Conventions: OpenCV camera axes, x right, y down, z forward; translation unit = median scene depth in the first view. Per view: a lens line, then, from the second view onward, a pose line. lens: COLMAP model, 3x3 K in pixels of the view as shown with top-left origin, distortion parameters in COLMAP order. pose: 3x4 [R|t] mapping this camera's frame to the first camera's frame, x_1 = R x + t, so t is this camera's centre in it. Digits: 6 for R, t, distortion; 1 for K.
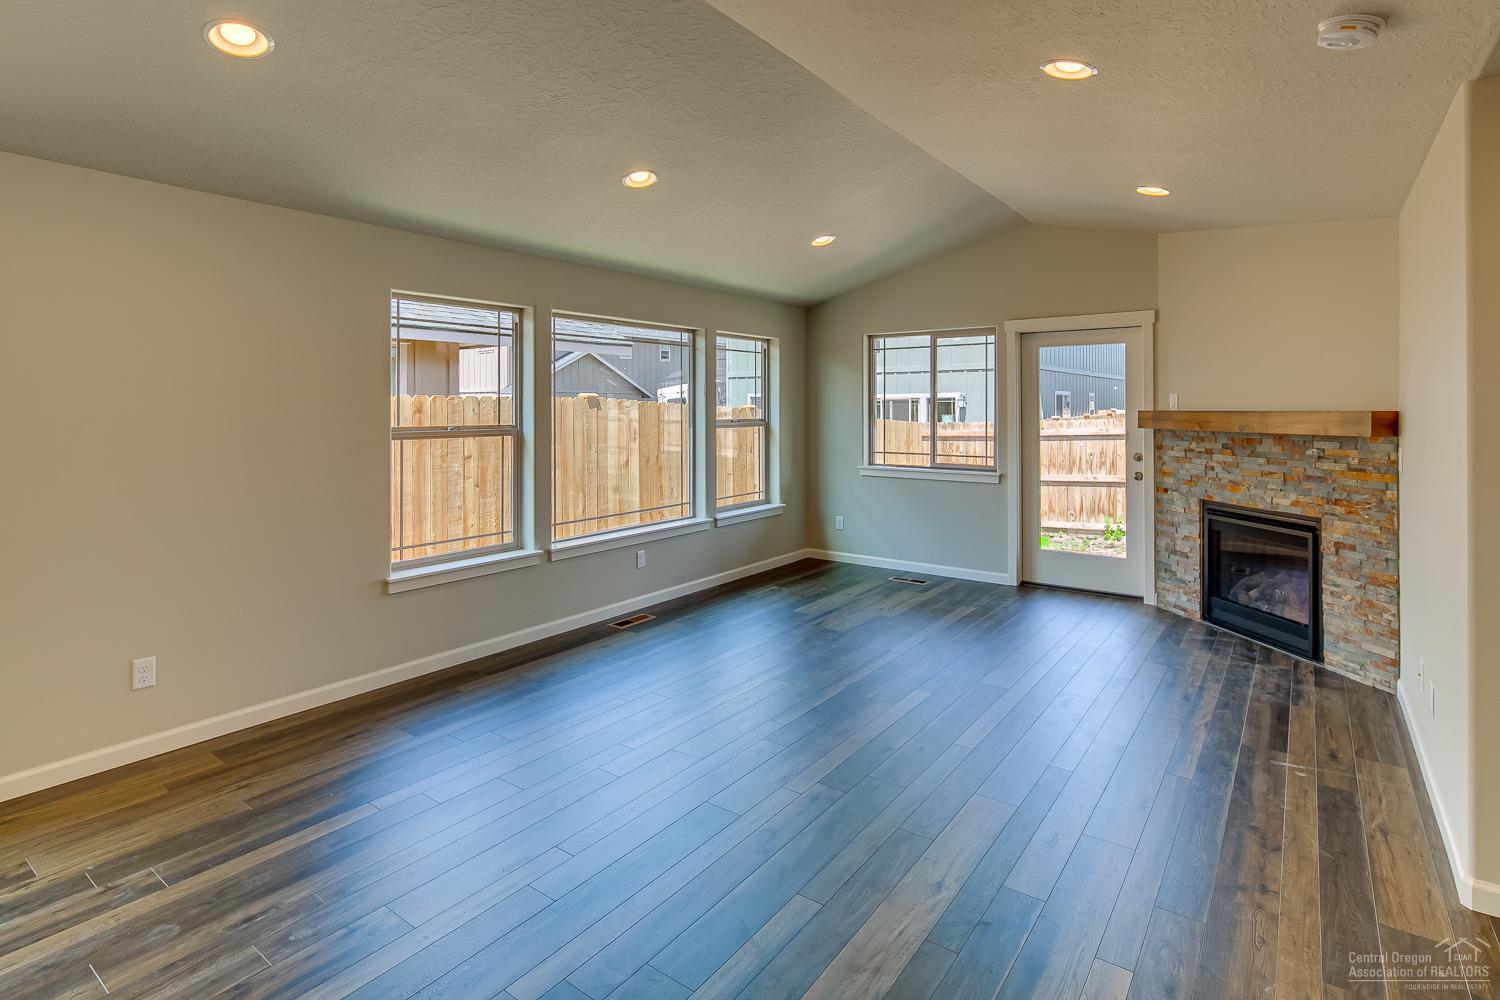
lens RADIAL K [[734.3, 0, 763.7], [0, 734.3, 414.0], [0, 0, 1]] dist [0.002232, -0.005112]
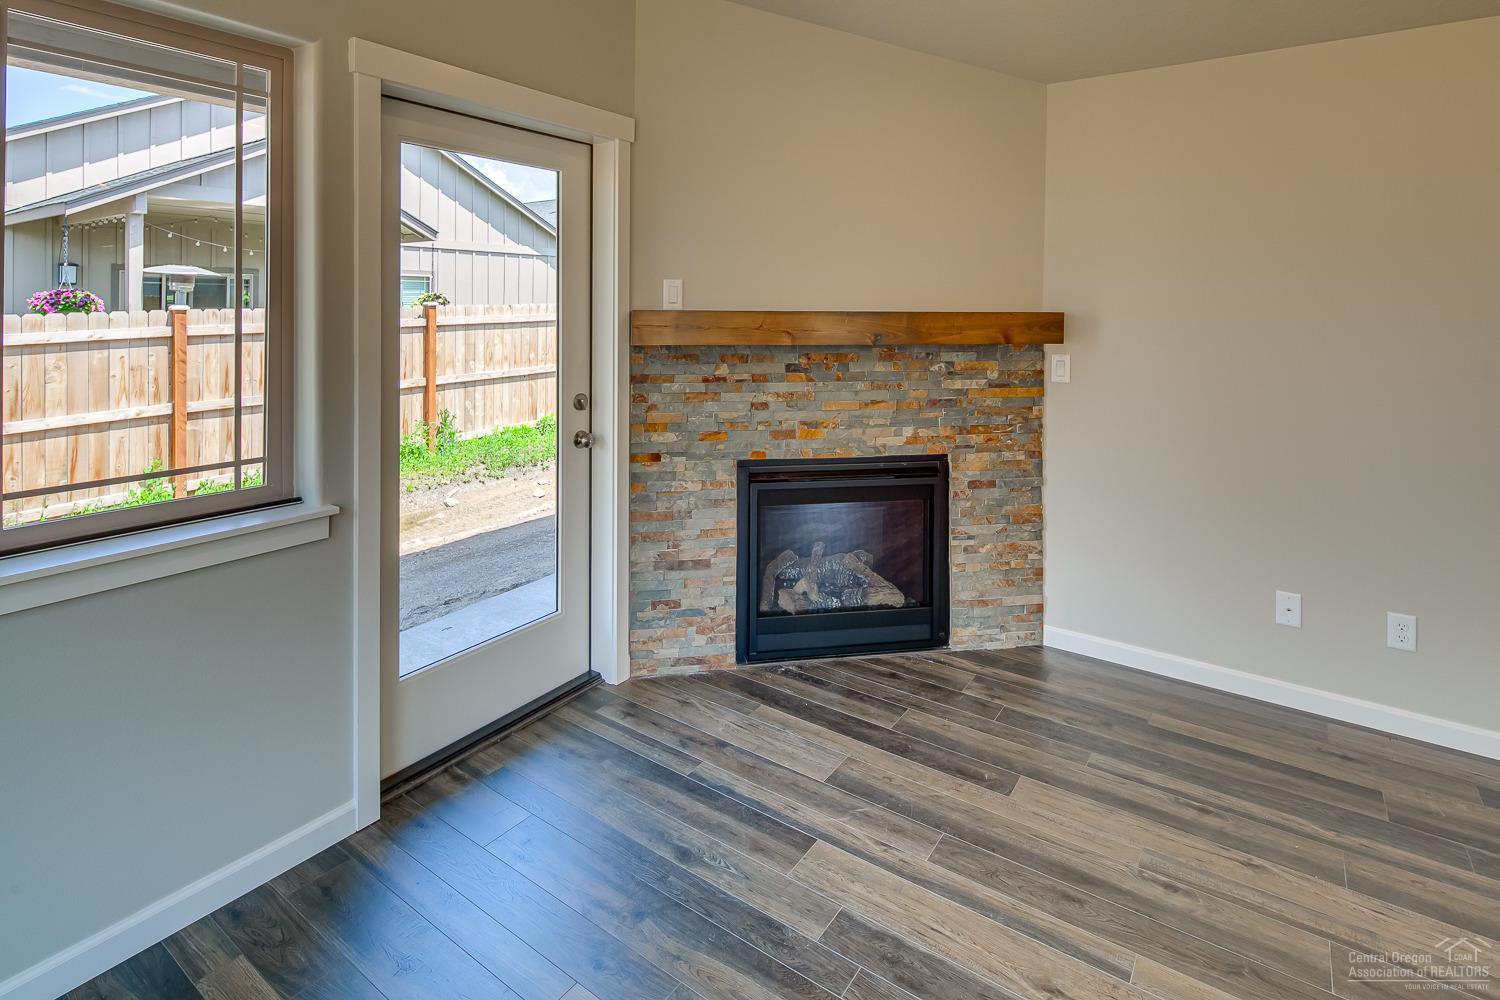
lens RADIAL K [[768.3, 0, 735.3], [0, 768.3, 328.7], [0, 0, 1]] dist [0.017183, -0.002309]
pose [[-0.006646, -0.002670, 0.999974, -0.023995], [0.004427, 0.999987, 0.002700, 0.008443], [-0.999968, 0.004444, -0.006634, 1.022987]]
